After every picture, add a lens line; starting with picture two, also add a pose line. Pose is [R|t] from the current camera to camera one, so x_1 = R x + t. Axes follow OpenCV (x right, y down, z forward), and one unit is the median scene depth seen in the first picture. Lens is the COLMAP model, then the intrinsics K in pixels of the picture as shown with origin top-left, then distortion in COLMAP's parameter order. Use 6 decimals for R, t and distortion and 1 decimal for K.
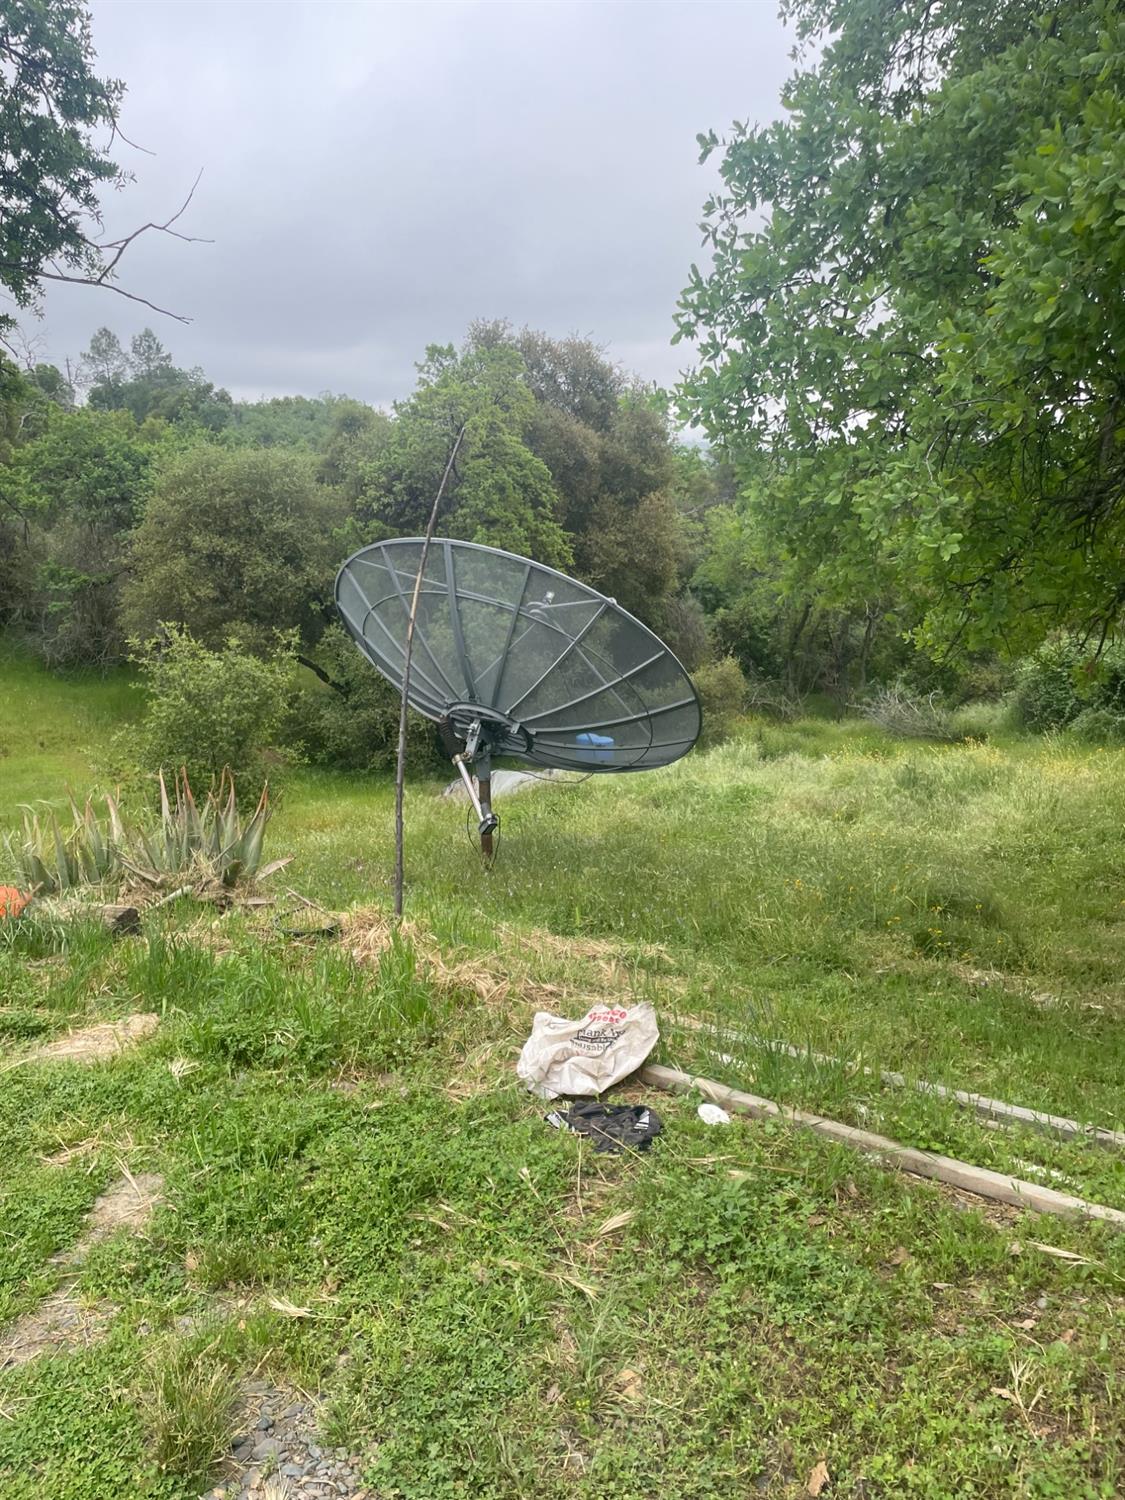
lens RADIAL K [[1123.8, 0, 557.5], [0, 1123.8, 747.1], [0, 0, 1]] dist [0.038438, -0.053133]
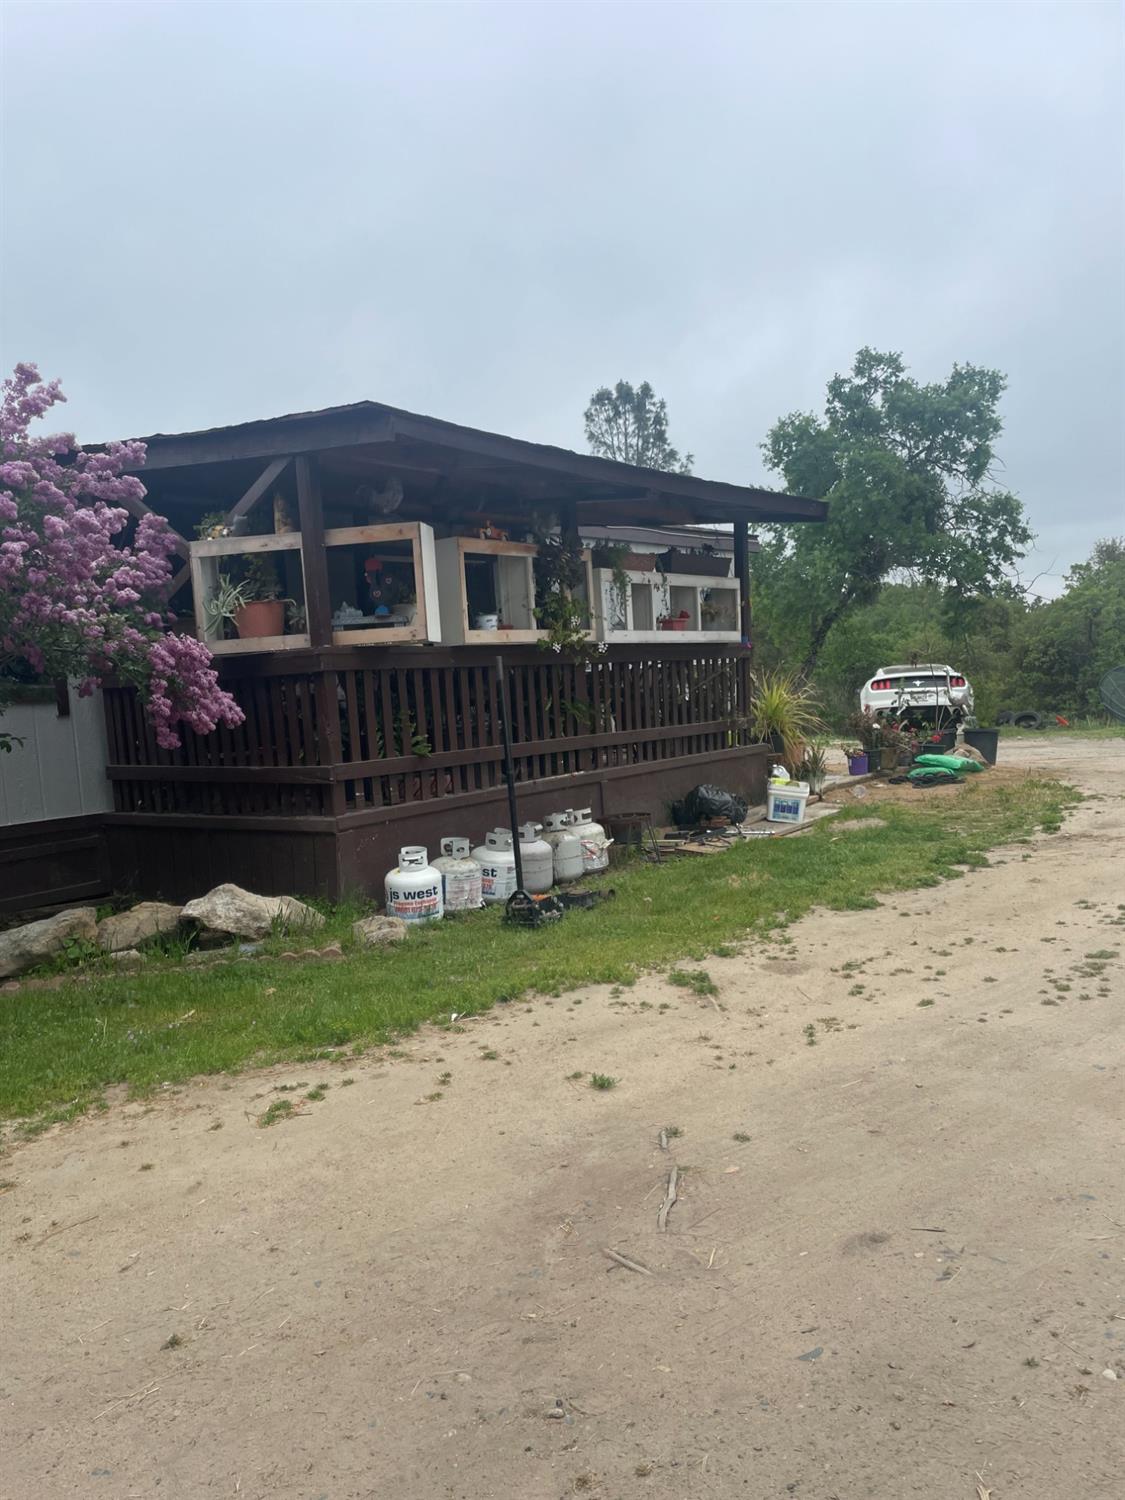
lens RADIAL K [[1104.4, 0, 559.6], [0, 1104.4, 749.7], [0, 0, 1]] dist [0.035310, 0.000605]
pose [[0.887209, -0.008334, -0.461293, -0.022025], [-0.060071, 0.989239, -0.133408, 0.109929], [0.457441, 0.146071, 0.877161, -0.469277]]
